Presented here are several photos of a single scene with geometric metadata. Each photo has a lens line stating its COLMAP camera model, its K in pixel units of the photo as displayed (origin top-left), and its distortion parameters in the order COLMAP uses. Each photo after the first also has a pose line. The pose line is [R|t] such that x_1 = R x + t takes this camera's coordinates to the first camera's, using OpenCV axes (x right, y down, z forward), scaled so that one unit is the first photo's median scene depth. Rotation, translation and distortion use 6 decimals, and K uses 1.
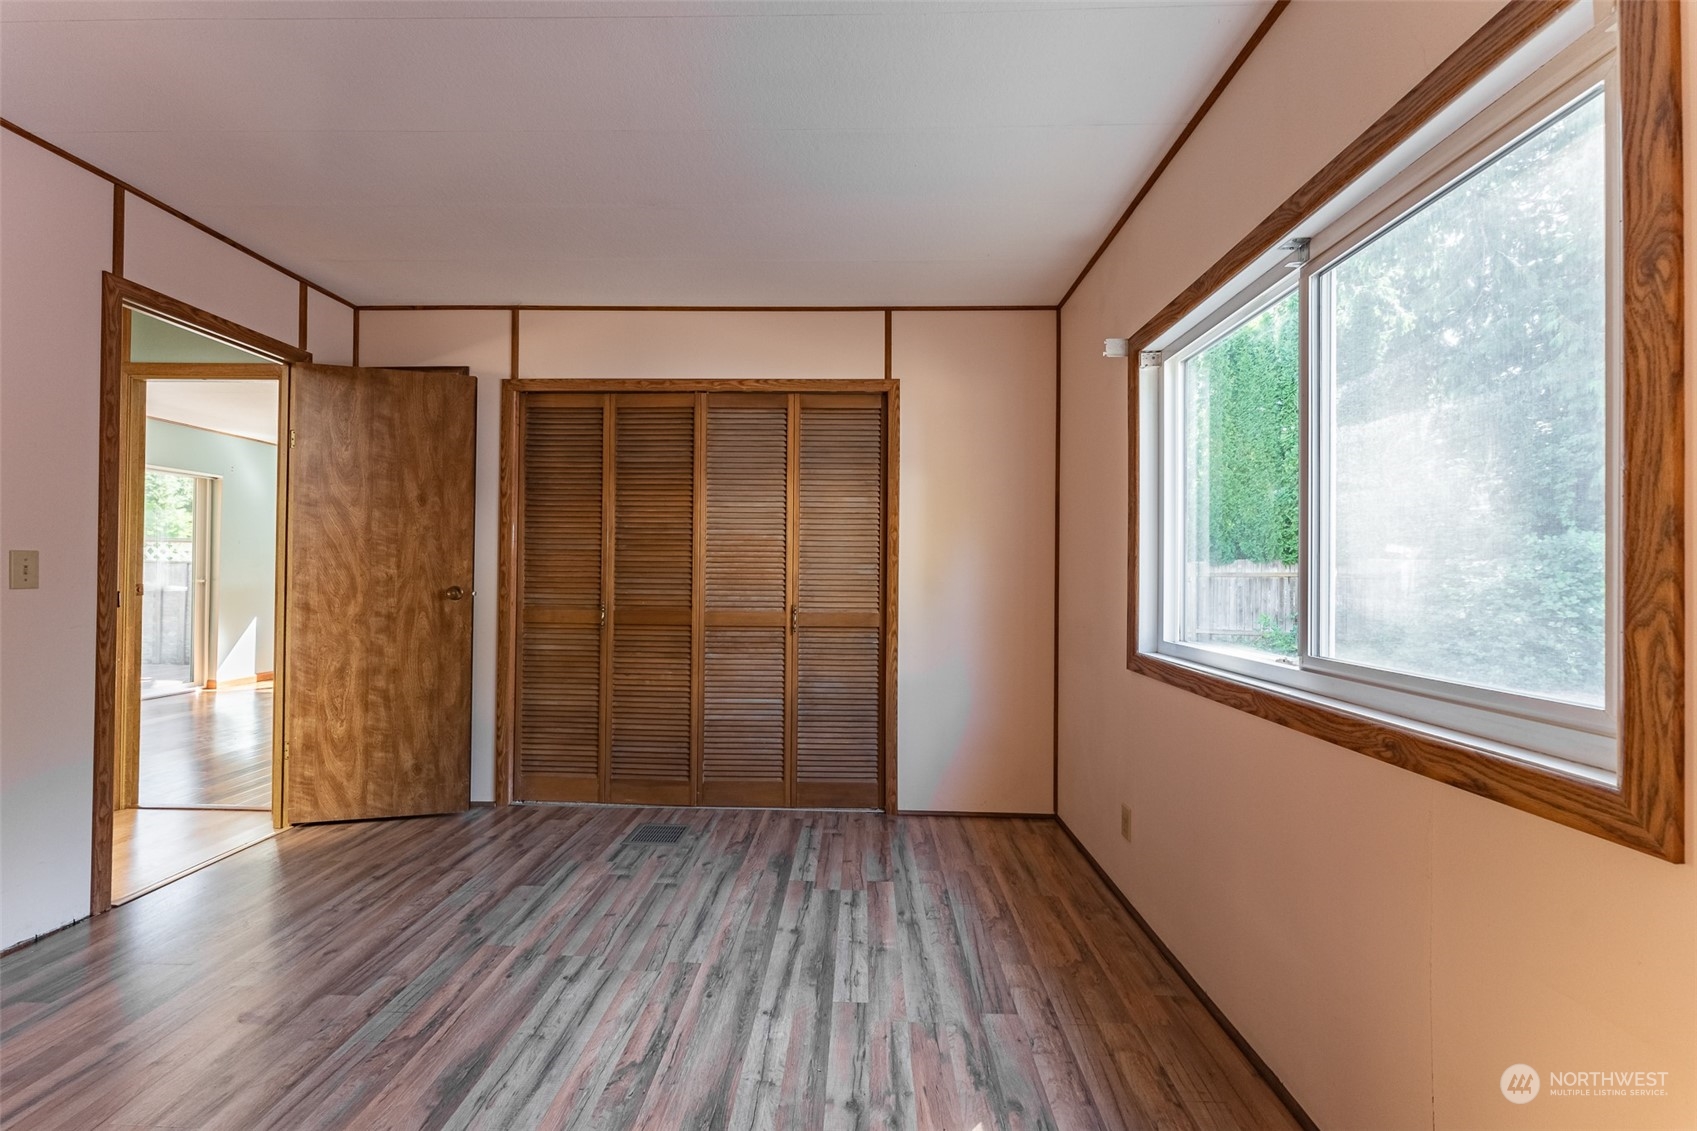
lens RADIAL K [[689.1, 0, 841.8], [0, 689.1, 568.8], [0, 0, 1]] dist [0.001663, 0.000326]
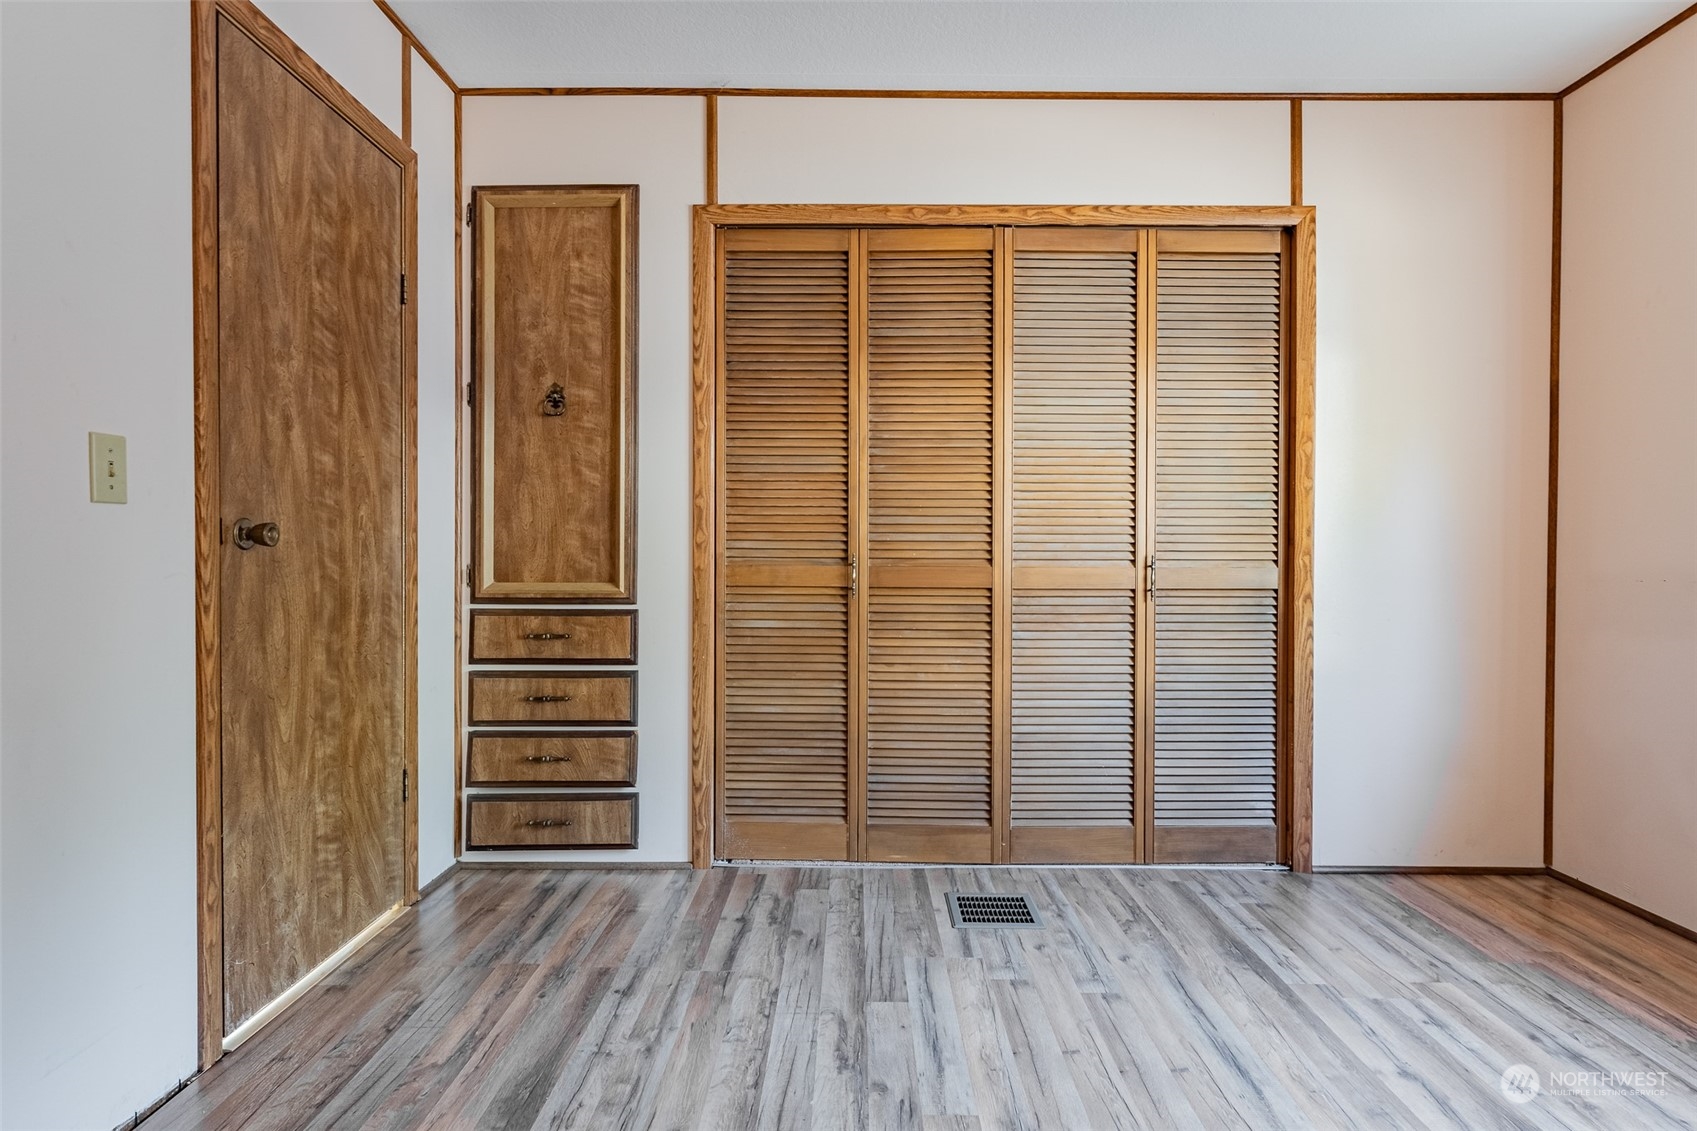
lens RADIAL K [[895.3, 0, 848.5], [0, 895.3, 565.5], [0, 0, 1]] dist [-0.001799, 0.000068]
pose [[0.999583, -0.006036, 0.028237, -0.384754], [0.005402, 0.999733, 0.022480, 0.041882], [-0.028365, -0.022318, 0.999348, 0.165425]]
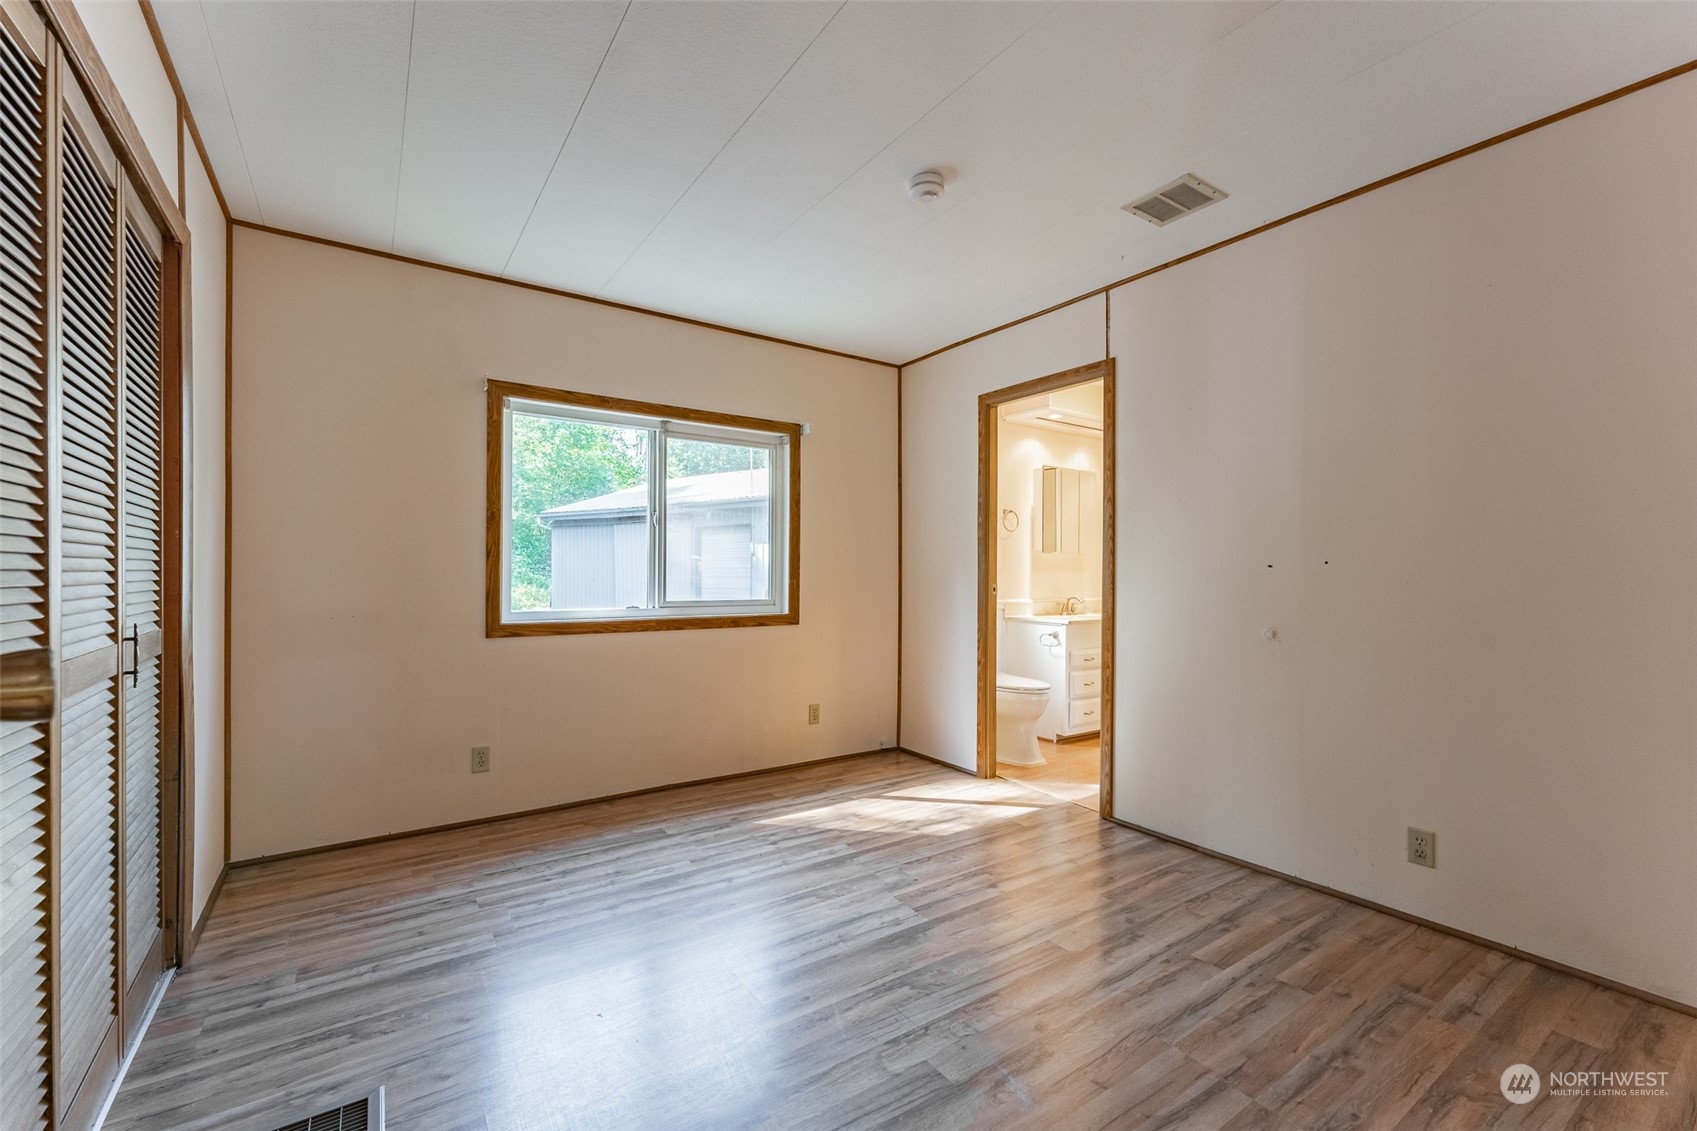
lens RADIAL K [[695.0, 0, 847.3], [0, 695.0, 575.9], [0, 0, 1]] dist [0.001231, 0.000489]
pose [[-0.592298, -0.015479, 0.805570, -0.751503], [-0.018466, 0.999814, 0.005634, 0.007250], [-0.805507, -0.011538, -0.592474, 0.903347]]
